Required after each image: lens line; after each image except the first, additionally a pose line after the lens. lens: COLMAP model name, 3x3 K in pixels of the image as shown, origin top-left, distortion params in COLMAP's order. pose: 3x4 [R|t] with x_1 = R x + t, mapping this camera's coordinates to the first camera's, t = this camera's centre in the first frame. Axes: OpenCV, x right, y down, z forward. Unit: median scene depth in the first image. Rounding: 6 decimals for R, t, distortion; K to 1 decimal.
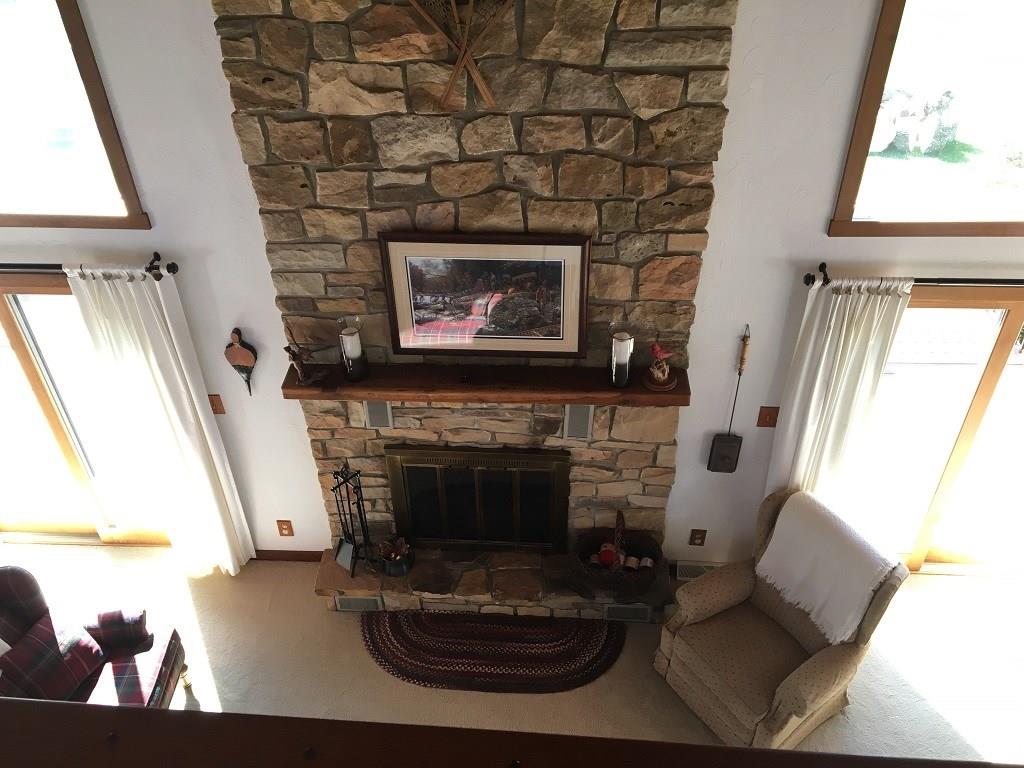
lens RADIAL K [[855.8, 0, 512.0], [0, 855.8, 384.0], [0, 0, 1]] dist [0.086713, -0.111624]
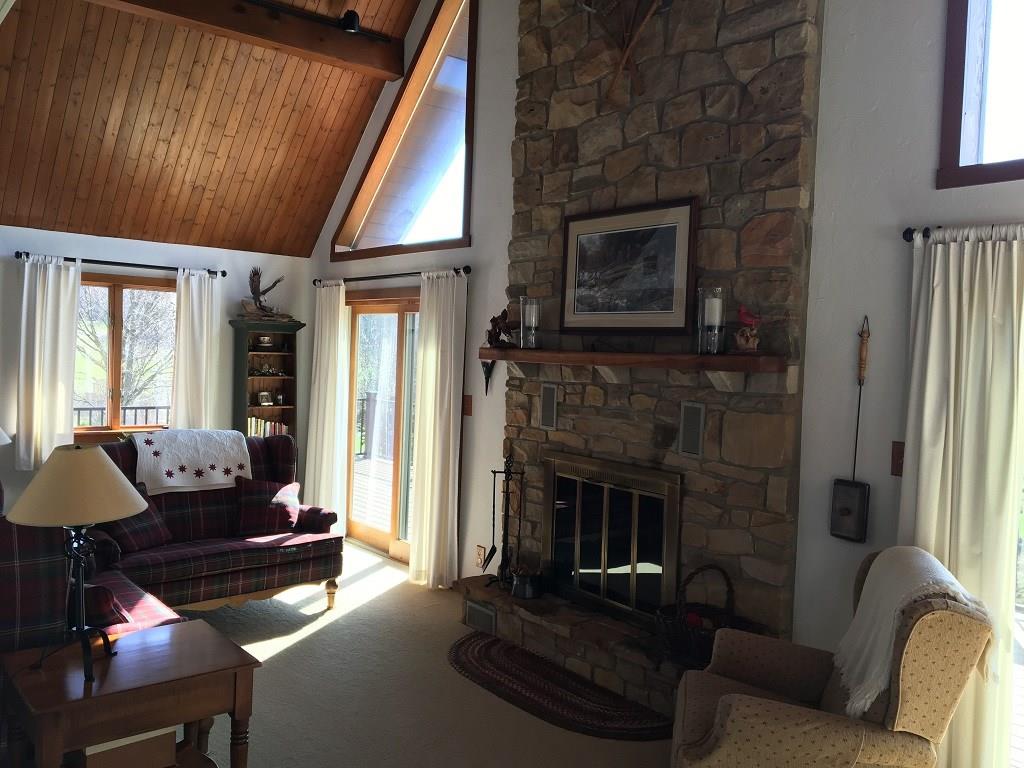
lens RADIAL K [[853.4, 0, 505.9], [0, 853.4, 380.2], [0, 0, 1]] dist [0.090812, -0.144291]
pose [[0.680372, 0.077461, -0.728762, 0.733590], [-0.499000, 0.777249, -0.383252, 0.548187], [0.536743, 0.624406, 0.567471, 0.382680]]
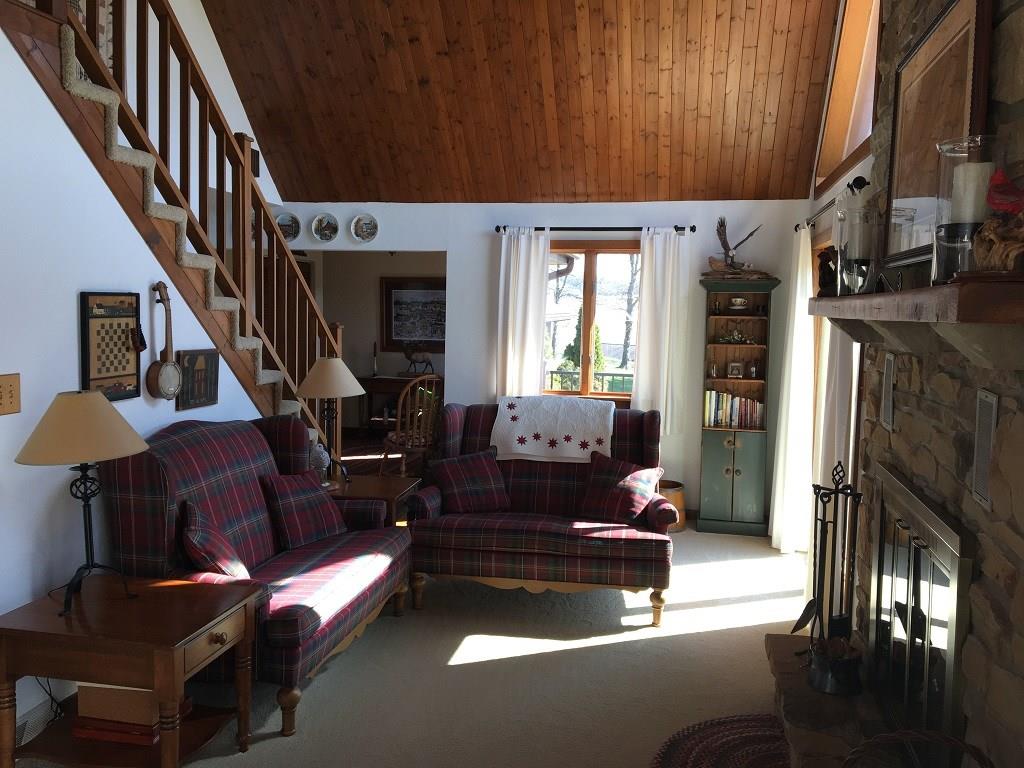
lens RADIAL K [[853.4, 0, 505.9], [0, 853.4, 380.2], [0, 0, 1]] dist [0.090812, -0.144291]
pose [[-0.149356, 0.109940, -0.982653, 0.660099], [-0.627394, 0.757585, 0.180118, 0.107716], [0.764245, 0.643412, -0.044175, 0.956075]]
